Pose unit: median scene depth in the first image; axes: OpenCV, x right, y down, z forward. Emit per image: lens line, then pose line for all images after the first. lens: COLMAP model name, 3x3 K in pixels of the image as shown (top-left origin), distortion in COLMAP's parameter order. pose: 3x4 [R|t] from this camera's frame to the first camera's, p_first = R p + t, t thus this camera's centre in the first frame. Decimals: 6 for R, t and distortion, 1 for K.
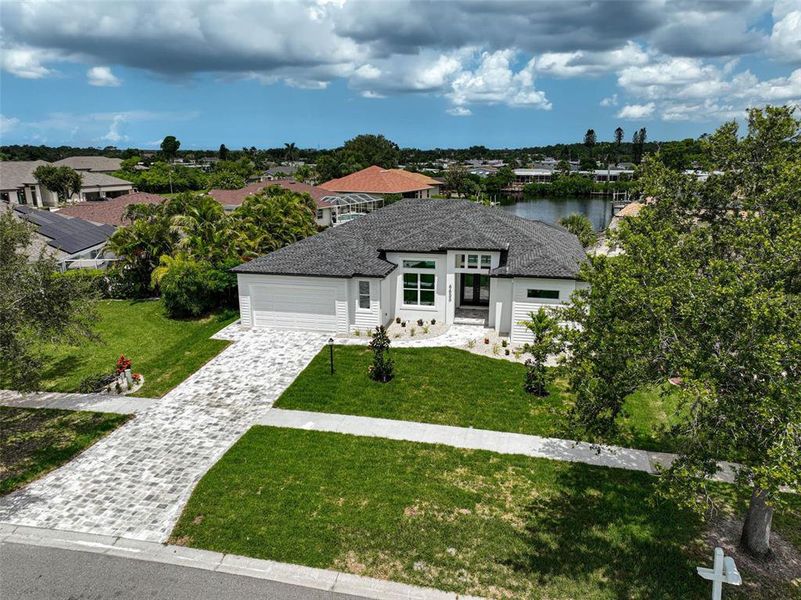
lens RADIAL K [[566.1, 0, 405.7], [0, 566.1, 303.1], [0, 0, 1]] dist [-0.006795, 0.024362]
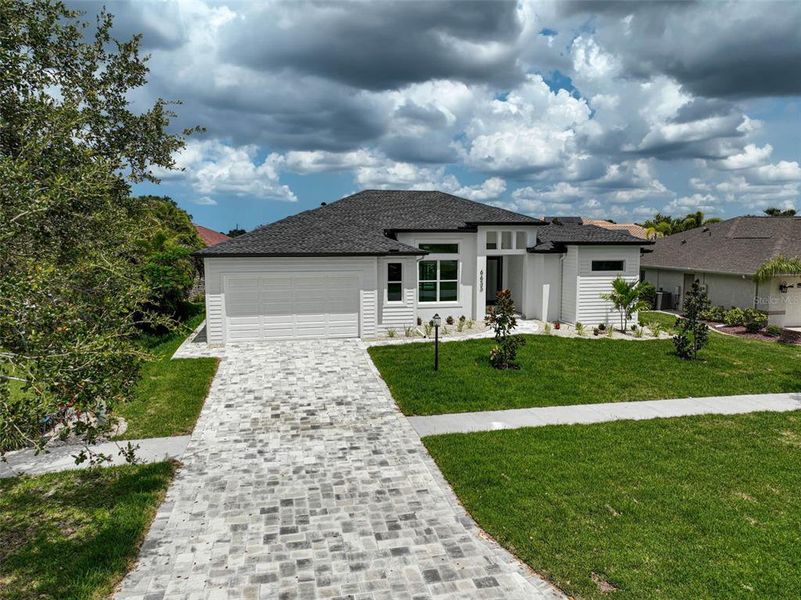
lens RADIAL K [[566.1, 0, 405.3], [0, 566.1, 298.1], [0, 0, 1]] dist [-0.006795, 0.024362]
pose [[0.909007, -0.042959, 0.414561, -0.448924], [0.109241, 0.984457, -0.137519, 0.133479], [-0.402210, 0.170293, 0.899571, 0.405319]]
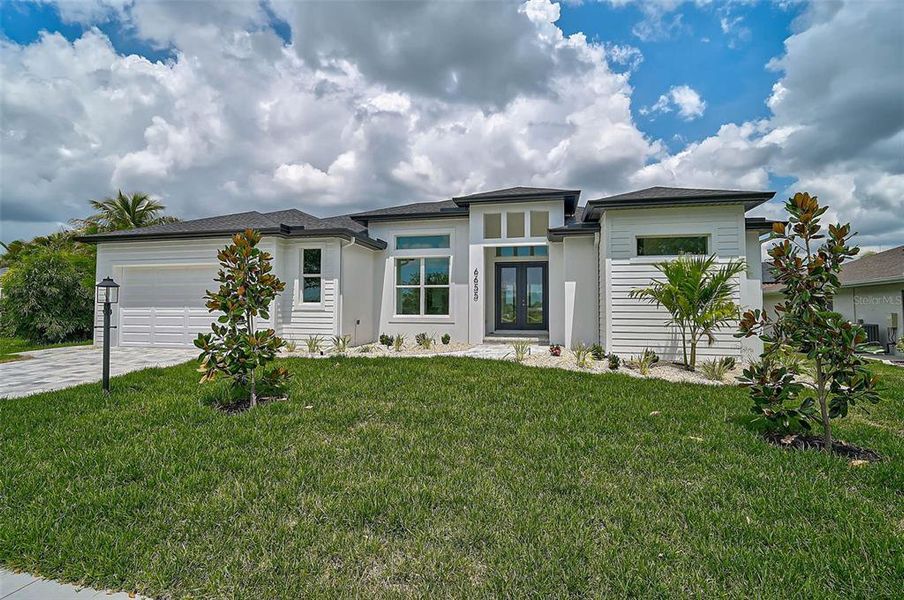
lens RADIAL K [[421.1, 0, 451.4], [0, 421.1, 295.2], [0, 0, 1]] dist [-0.009055, -0.000094]
pose [[0.999924, 0.005344, -0.011102, 0.074627], [-0.008437, 0.953613, -0.300916, 0.146246], [0.008979, 0.300987, 0.953586, 0.771564]]
